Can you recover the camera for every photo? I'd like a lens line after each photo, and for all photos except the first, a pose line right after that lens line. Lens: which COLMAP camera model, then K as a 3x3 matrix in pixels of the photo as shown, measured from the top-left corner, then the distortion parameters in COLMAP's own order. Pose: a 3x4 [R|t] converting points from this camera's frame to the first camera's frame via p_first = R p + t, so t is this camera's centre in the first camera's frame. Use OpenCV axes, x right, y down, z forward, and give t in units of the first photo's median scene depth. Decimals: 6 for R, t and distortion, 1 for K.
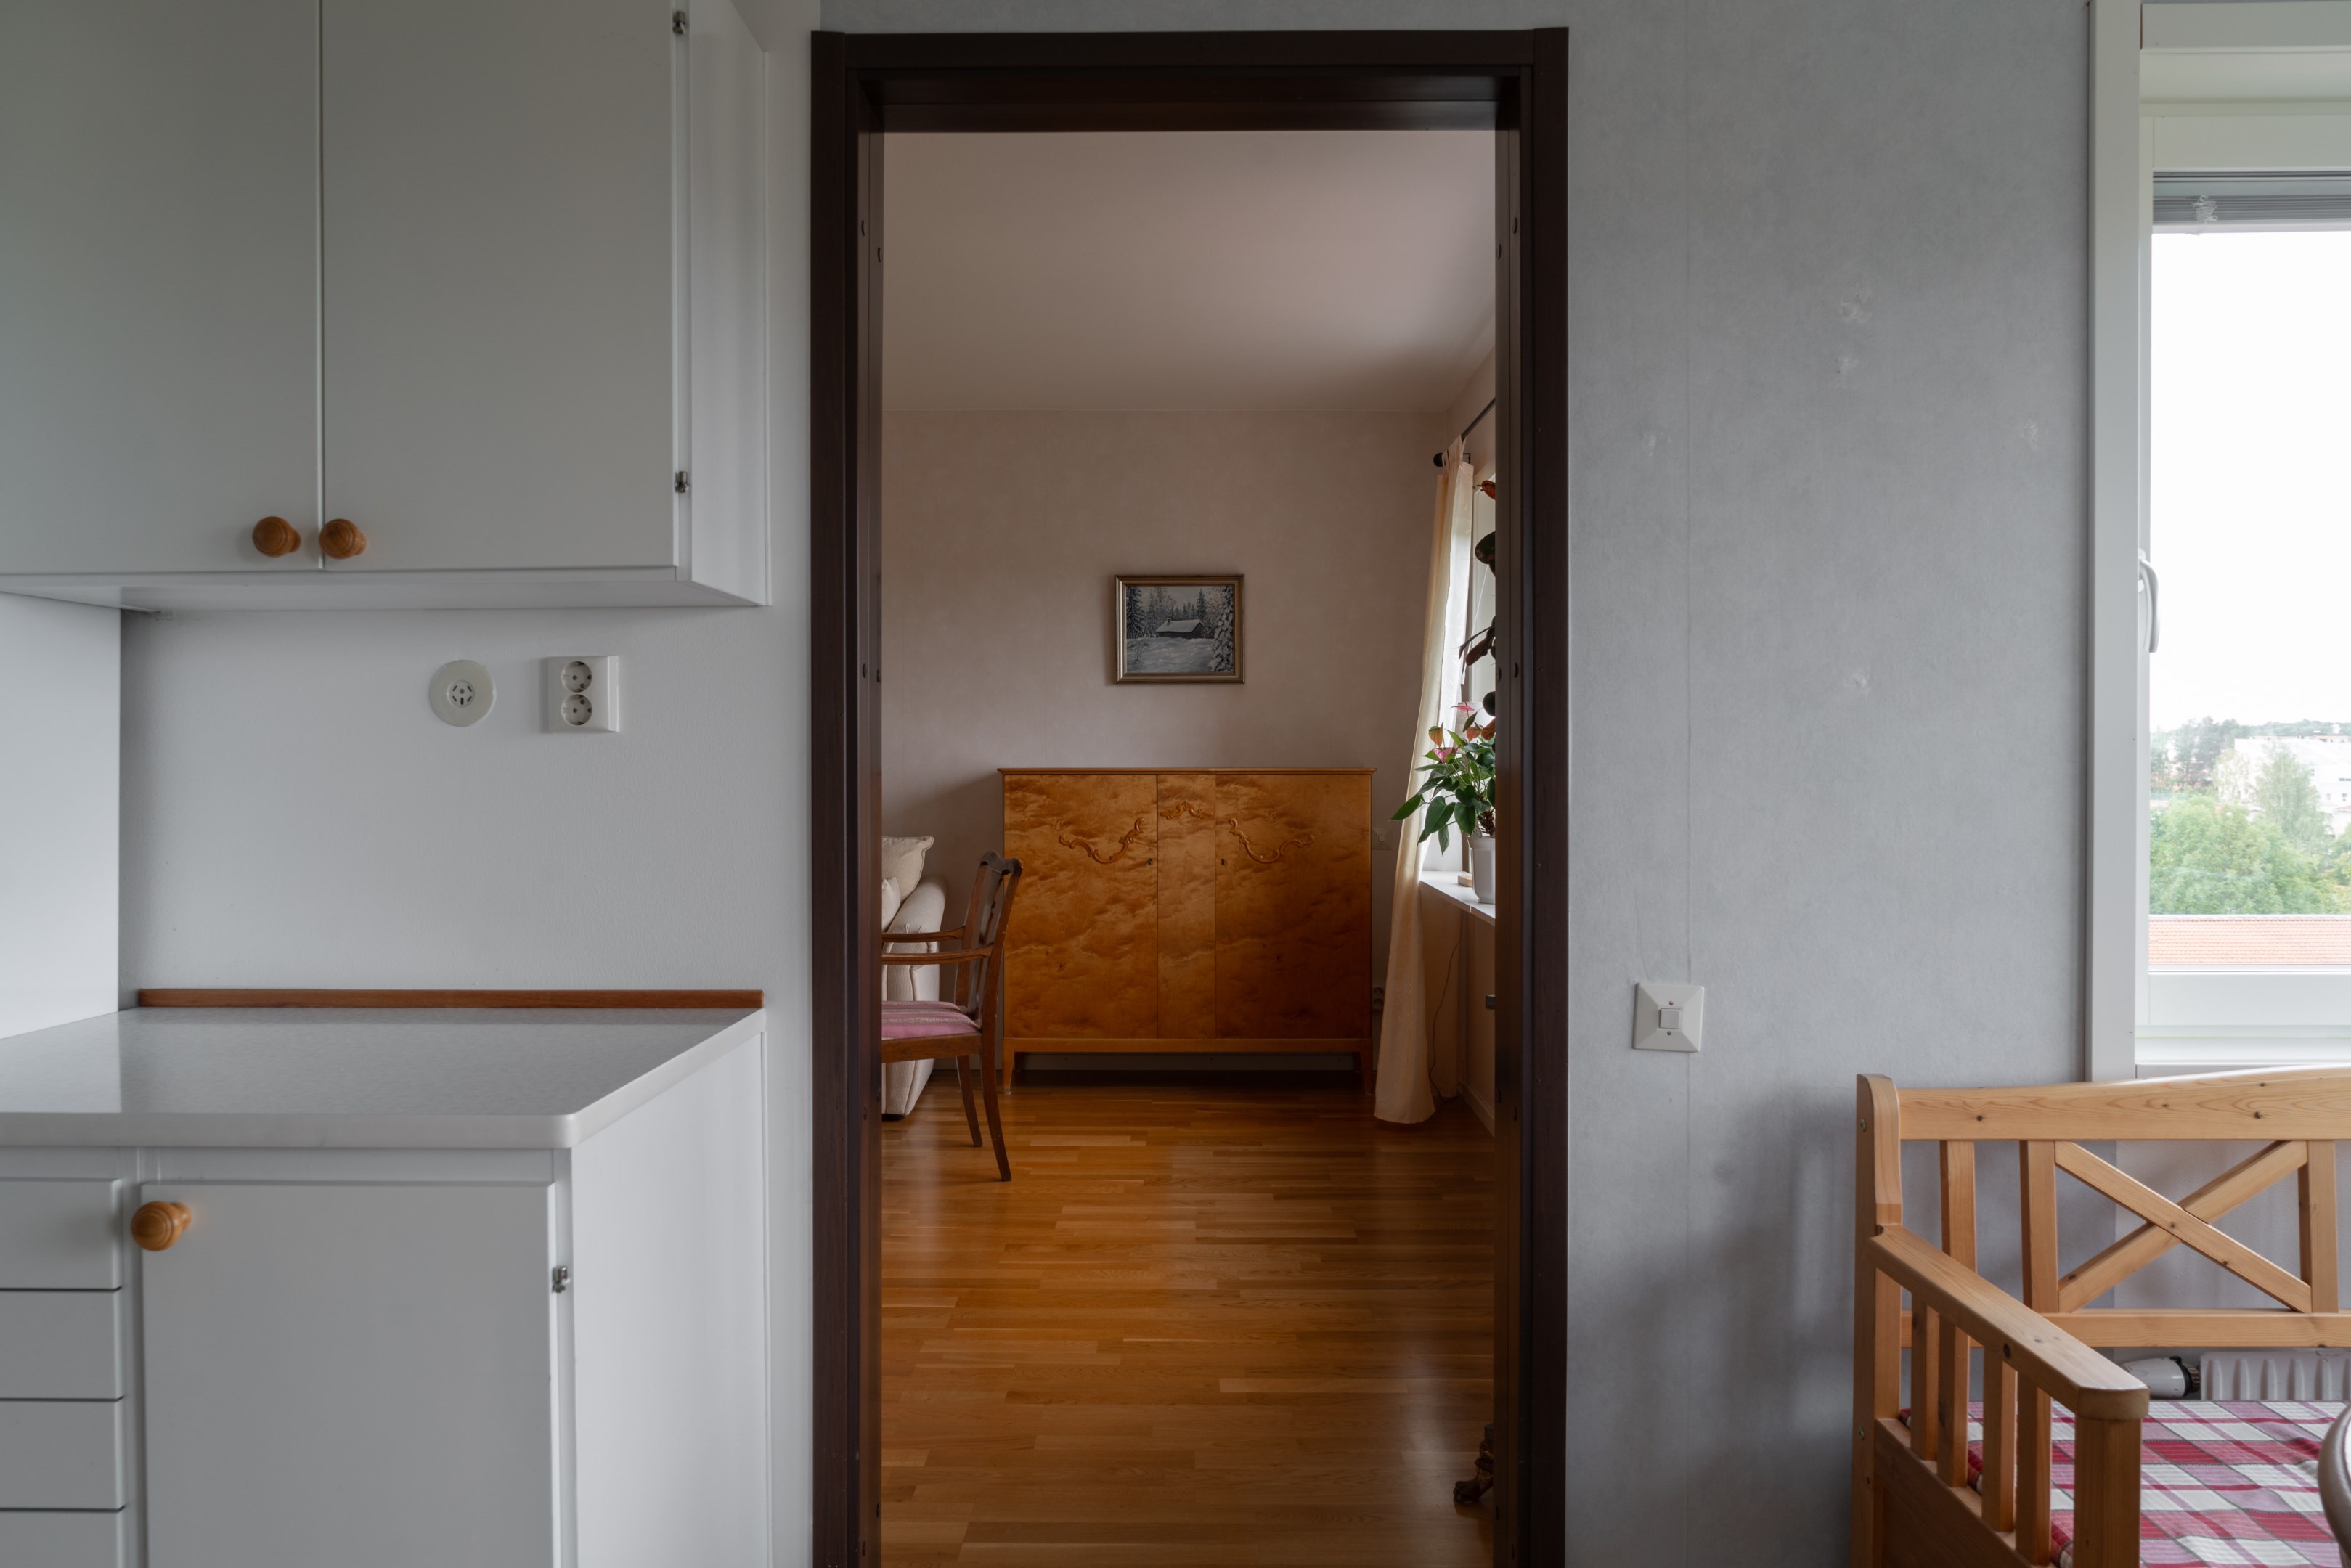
lens RADIAL K [[1550.3, 0, 1178.2], [0, 1550.3, 777.7], [0, 0, 1]] dist [-0.021908, 0.000353]
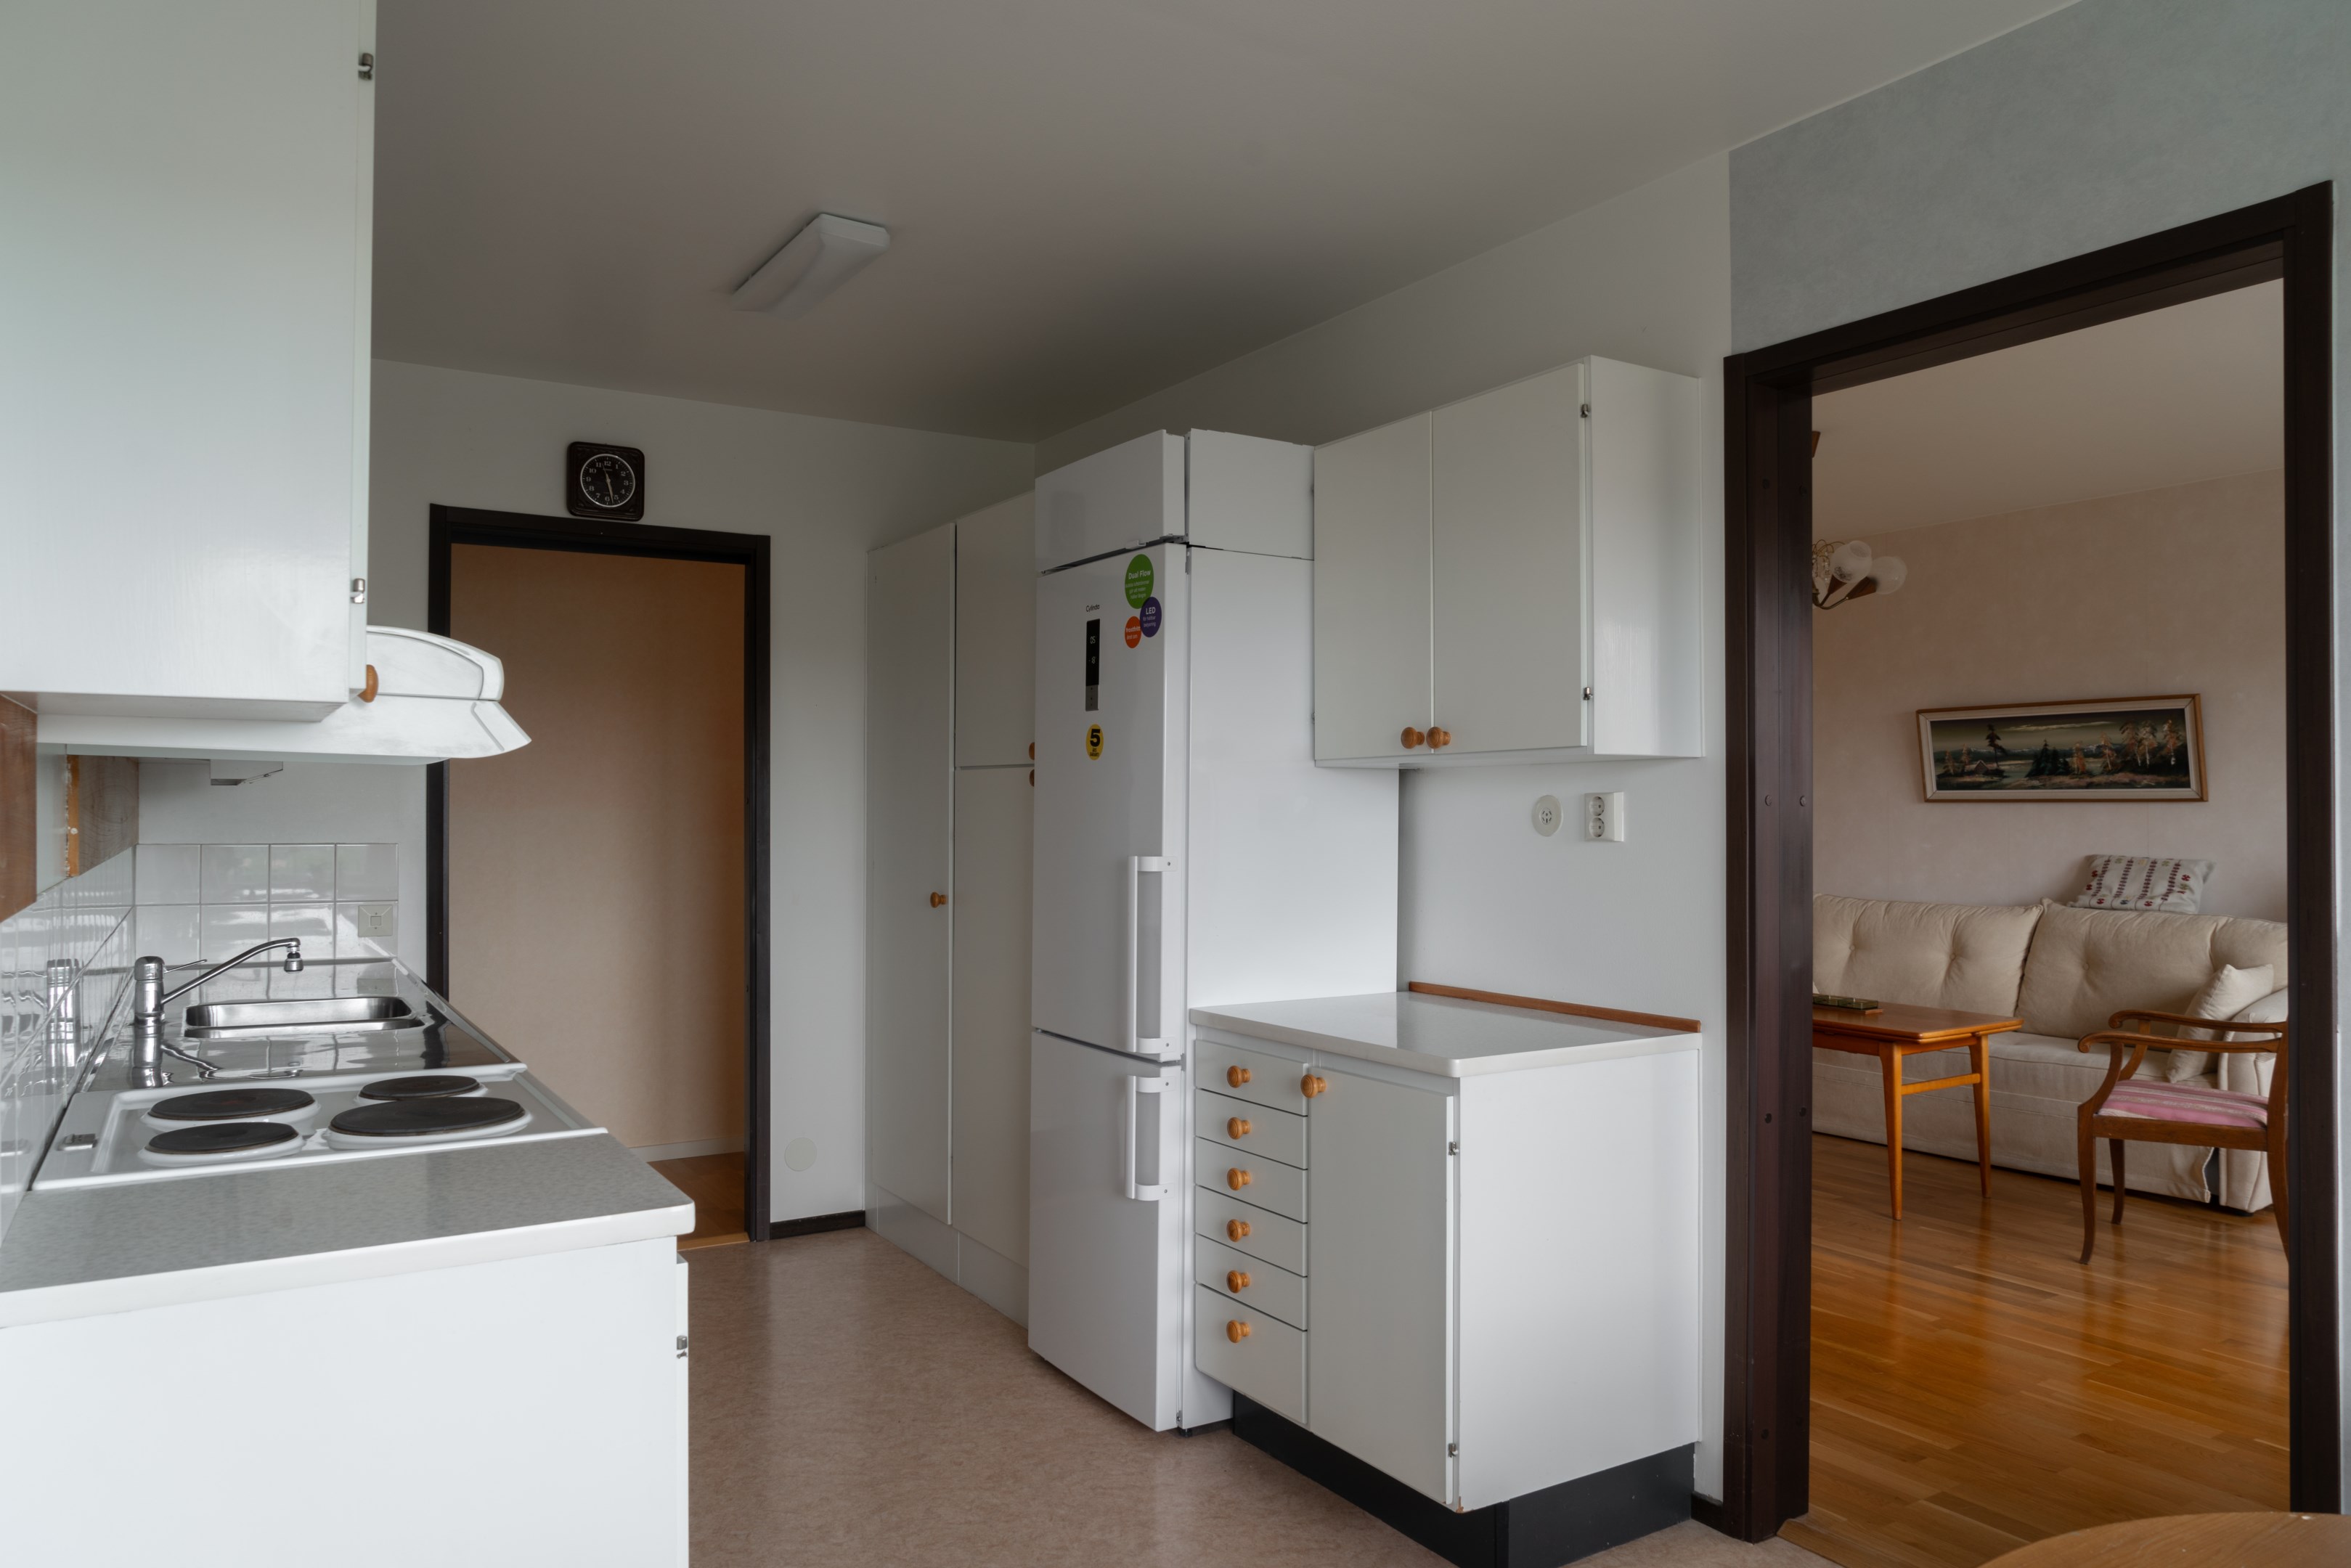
lens RADIAL K [[1550.3, 0, 1178.1], [0, 1550.3, 797.6], [0, 0, 1]] dist [-0.021908, 0.000353]
pose [[0.539535, -0.008520, -0.841920, 0.696062], [-0.010095, 0.999811, -0.016588, -0.043196], [0.841902, 0.017449, 0.539348, -0.201687]]
